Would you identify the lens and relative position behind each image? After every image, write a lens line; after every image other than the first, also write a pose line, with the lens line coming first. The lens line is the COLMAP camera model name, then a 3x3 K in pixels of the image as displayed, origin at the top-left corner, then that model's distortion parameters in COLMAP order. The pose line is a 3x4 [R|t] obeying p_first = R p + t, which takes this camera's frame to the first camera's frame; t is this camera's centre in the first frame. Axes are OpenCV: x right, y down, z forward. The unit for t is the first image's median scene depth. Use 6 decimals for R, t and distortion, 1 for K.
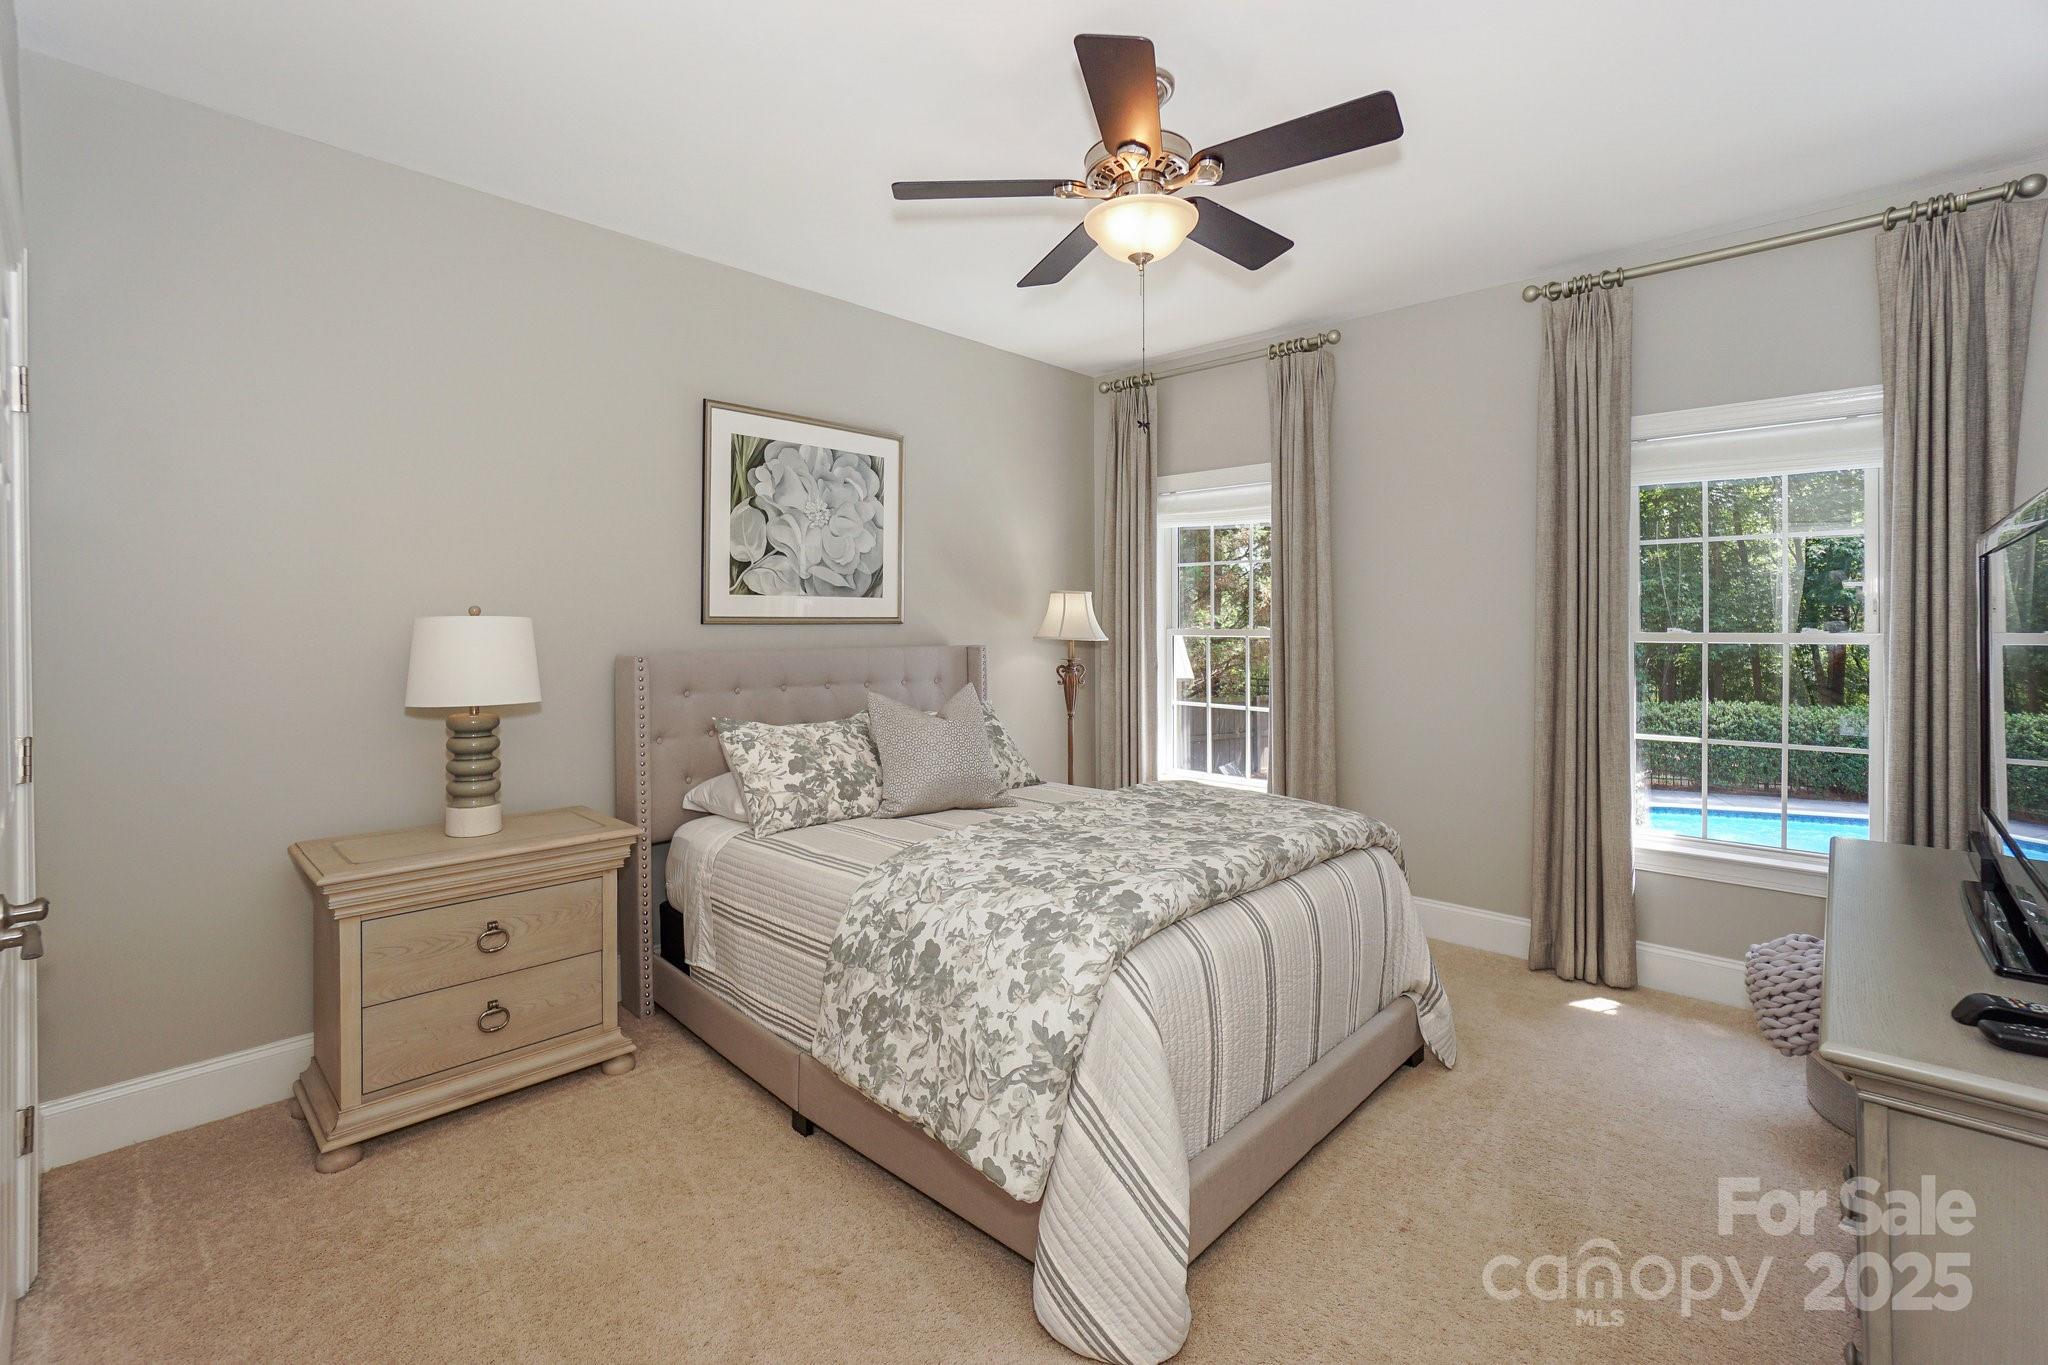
lens RADIAL K [[931.1, 0, 1022.7], [0, 931.1, 627.6], [0, 0, 1]] dist [-0.000861, -0.000021]
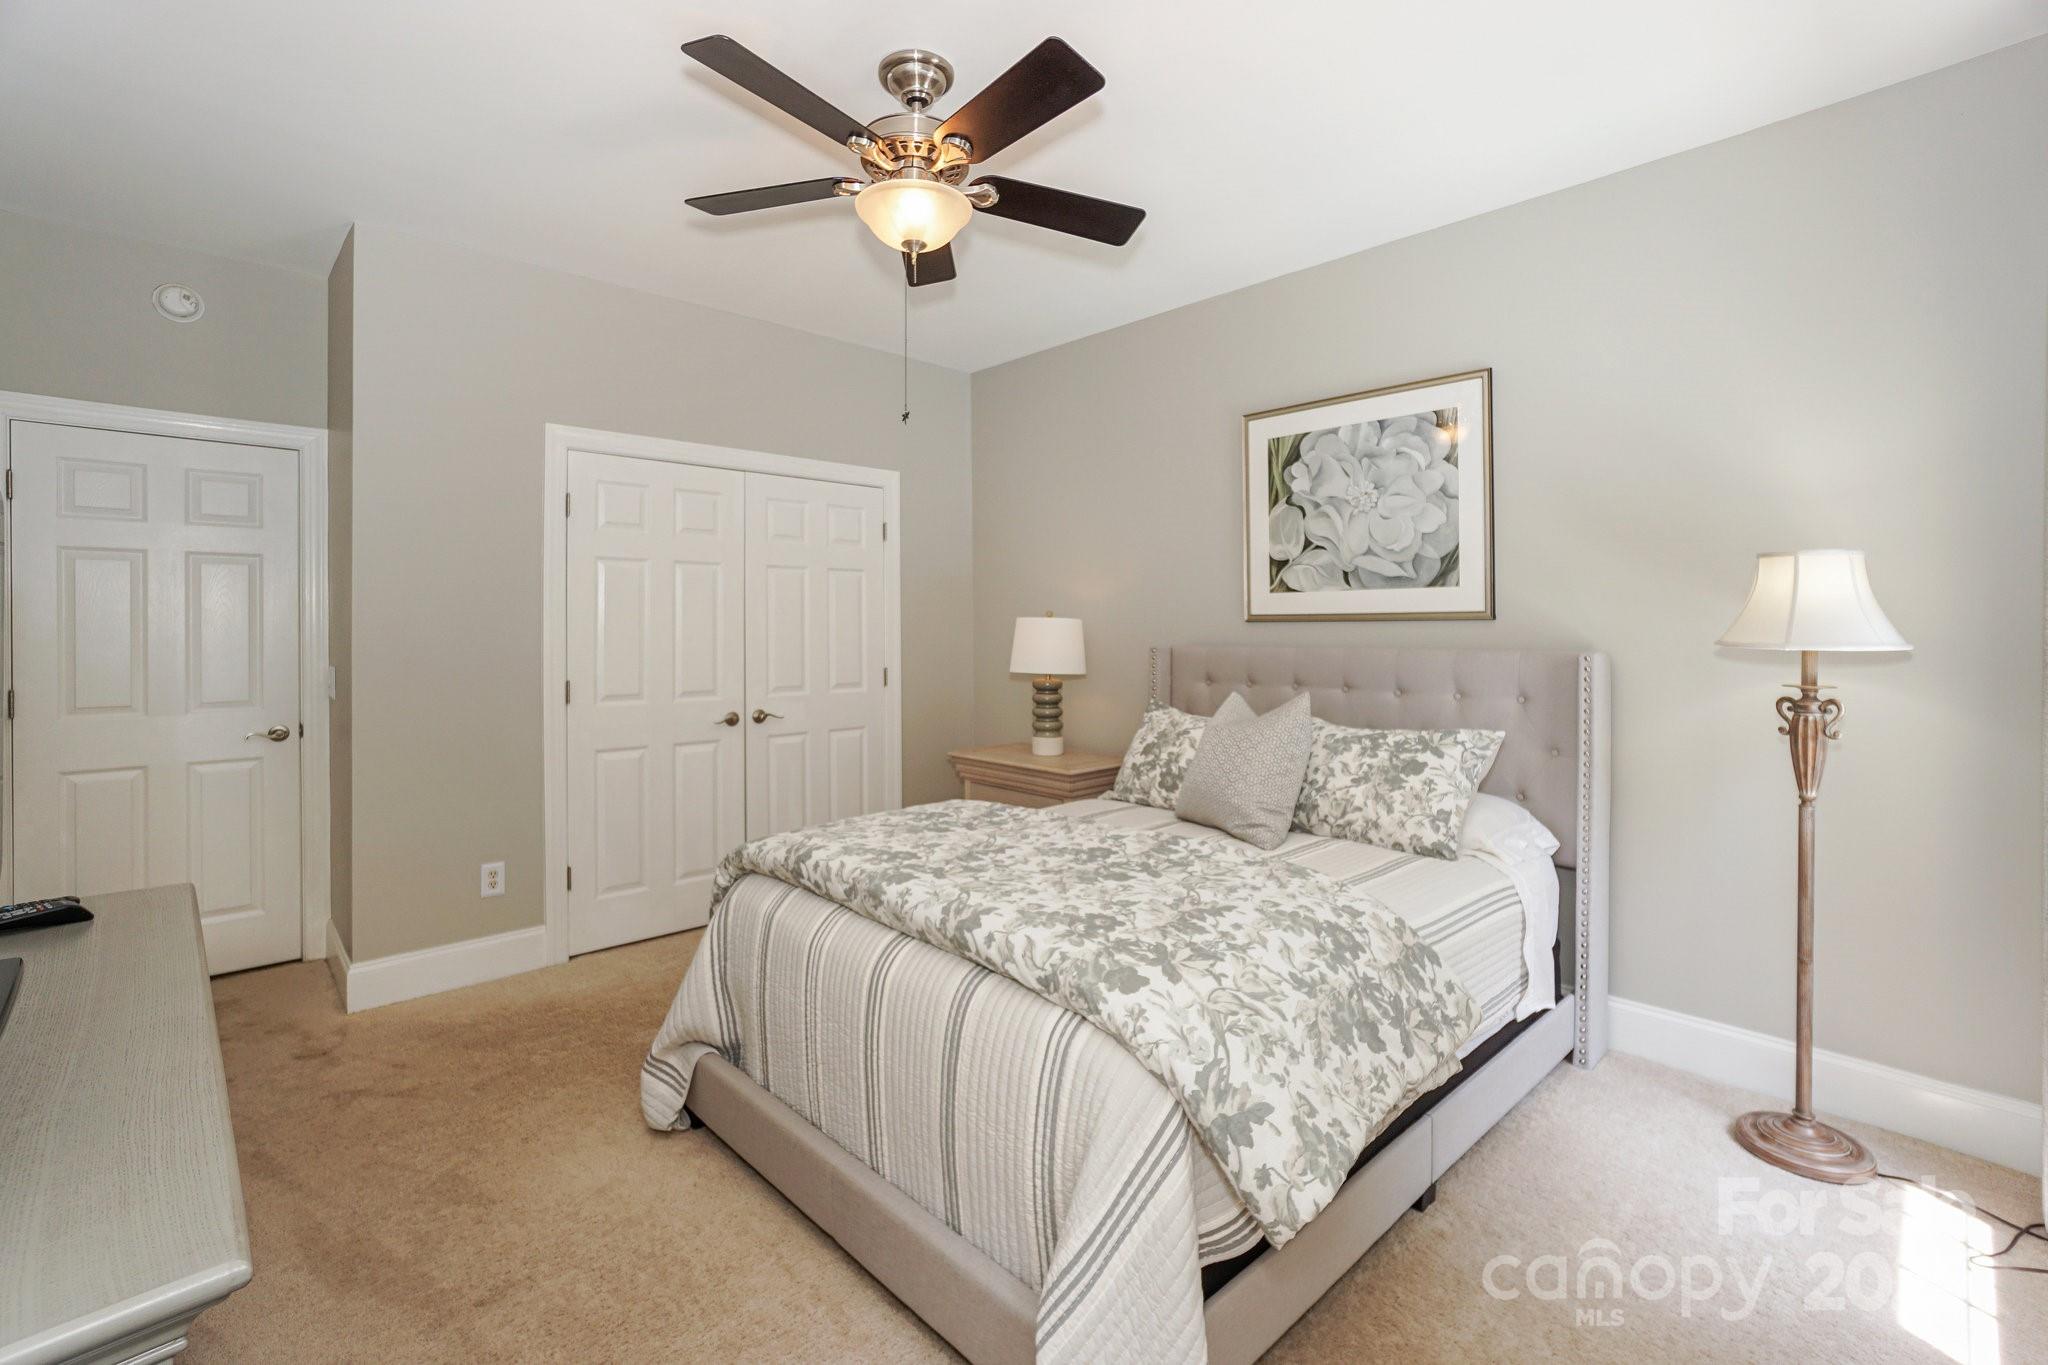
lens RADIAL K [[931.1, 0, 1026.7], [0, 931.1, 629.4], [0, 0, 1]] dist [-0.000861, -0.000021]
pose [[-0.057134, 0.008257, -0.998332, 0.734637], [0.002280, 0.999964, 0.008140, -0.003511], [0.998364, -0.001812, -0.057151, 0.772504]]
